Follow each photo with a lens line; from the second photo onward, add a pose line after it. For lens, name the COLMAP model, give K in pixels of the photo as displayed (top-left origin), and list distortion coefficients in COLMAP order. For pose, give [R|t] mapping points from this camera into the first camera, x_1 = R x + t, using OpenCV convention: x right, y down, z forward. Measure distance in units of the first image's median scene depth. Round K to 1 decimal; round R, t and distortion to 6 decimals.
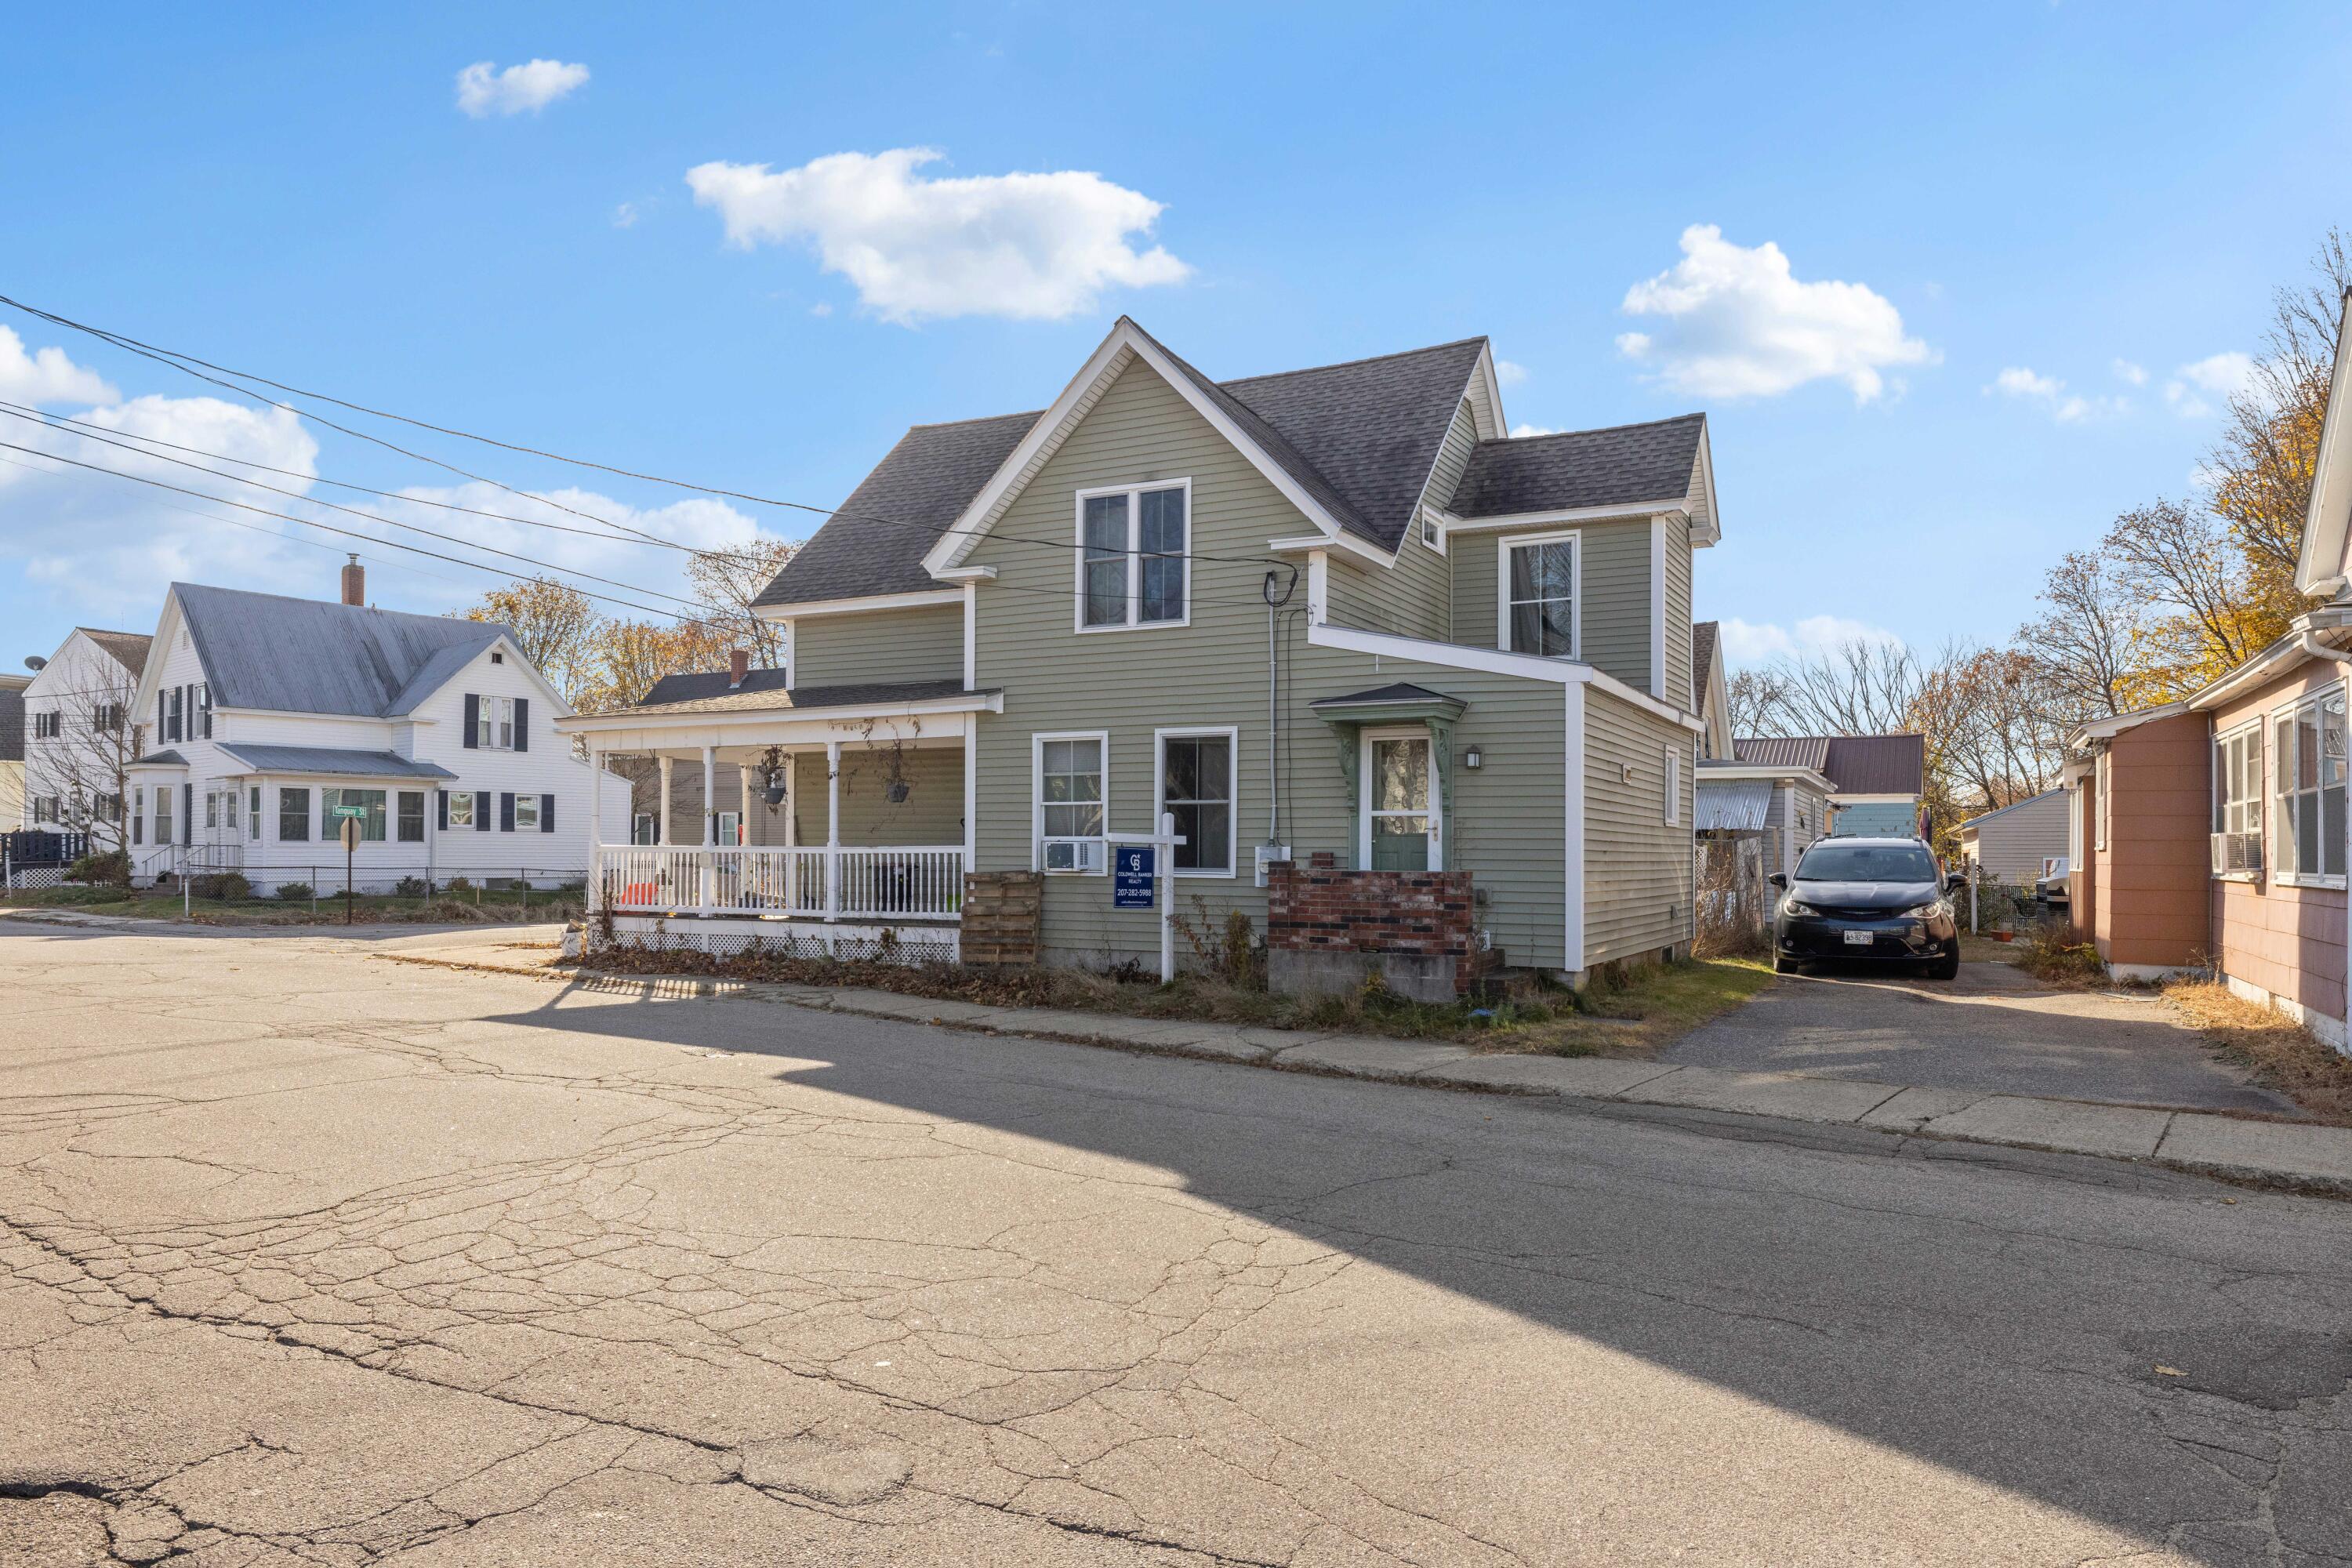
lens RADIAL K [[1506.8, 0, 1184.0], [0, 1506.8, 845.2], [0, 0, 1]] dist [-0.002839, 0.002282]
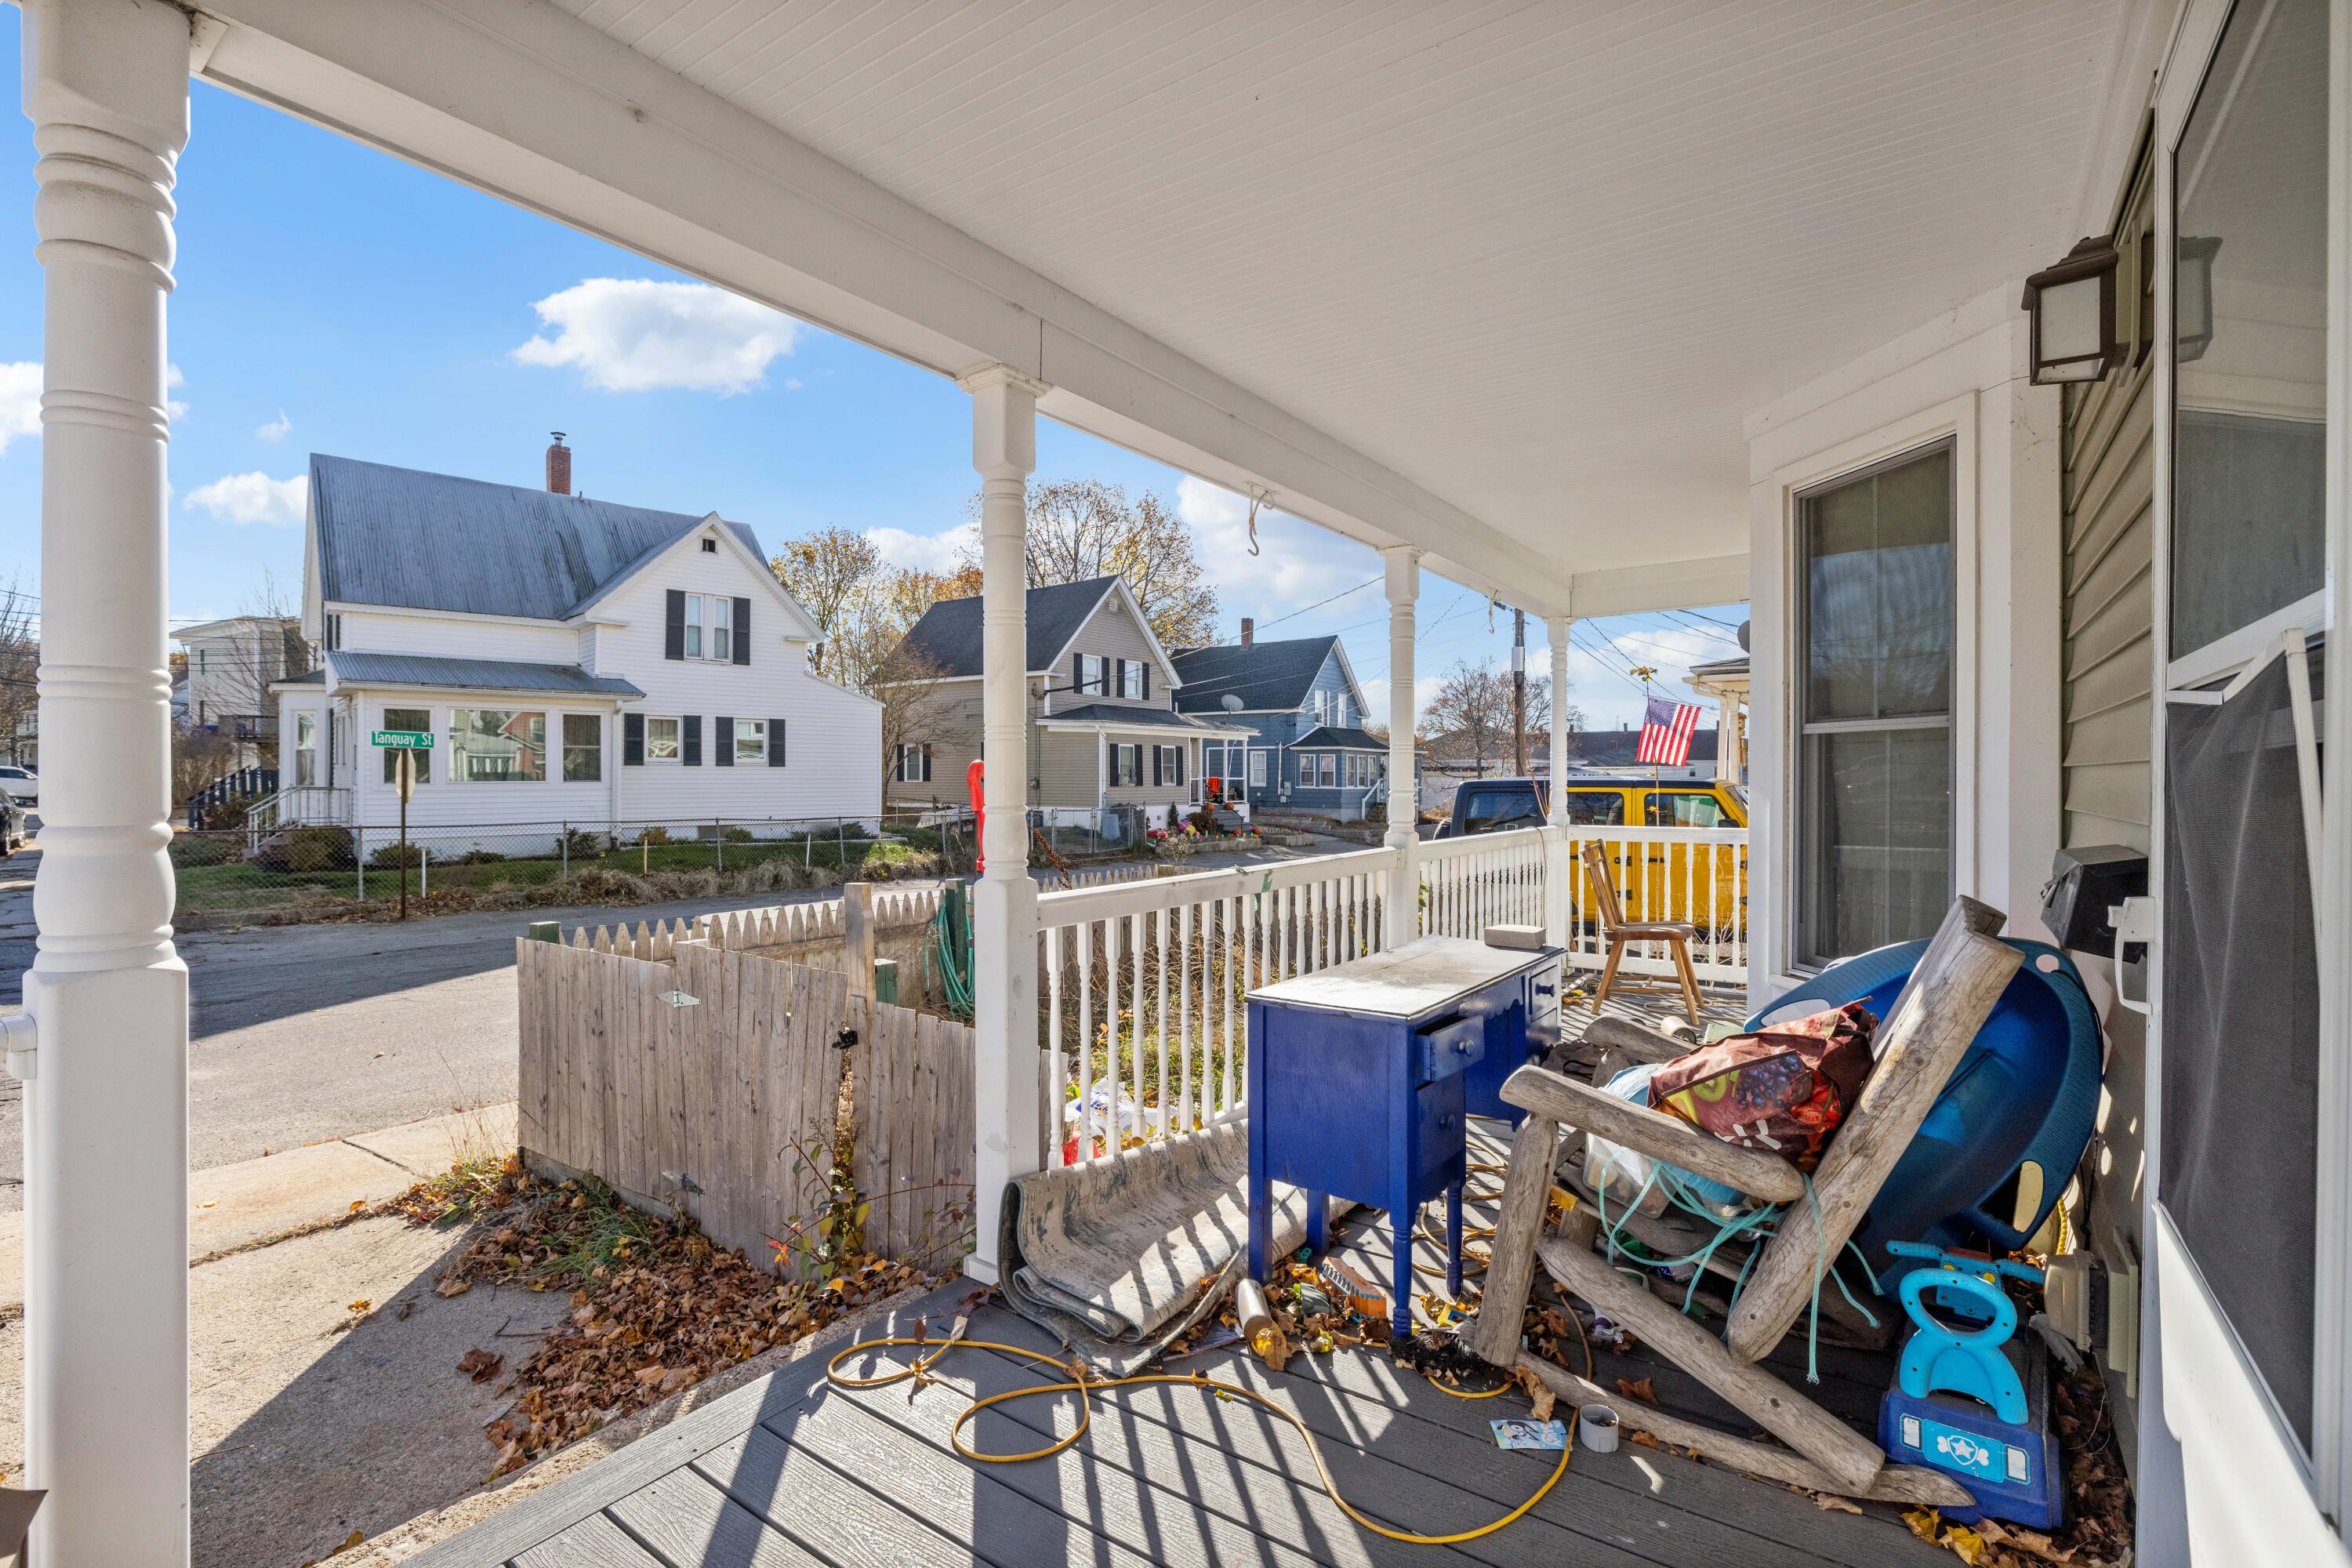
lens RADIAL K [[1060.7, 0, 1177.0], [0, 1060.7, 774.1], [0, 0, 1]] dist [-0.000098, -0.000007]
pose [[0.990705, -0.003655, -0.135978, -0.322141], [0.004695, 0.999962, 0.007324, -0.018334], [0.135946, -0.007894, 0.990685, 1.115833]]
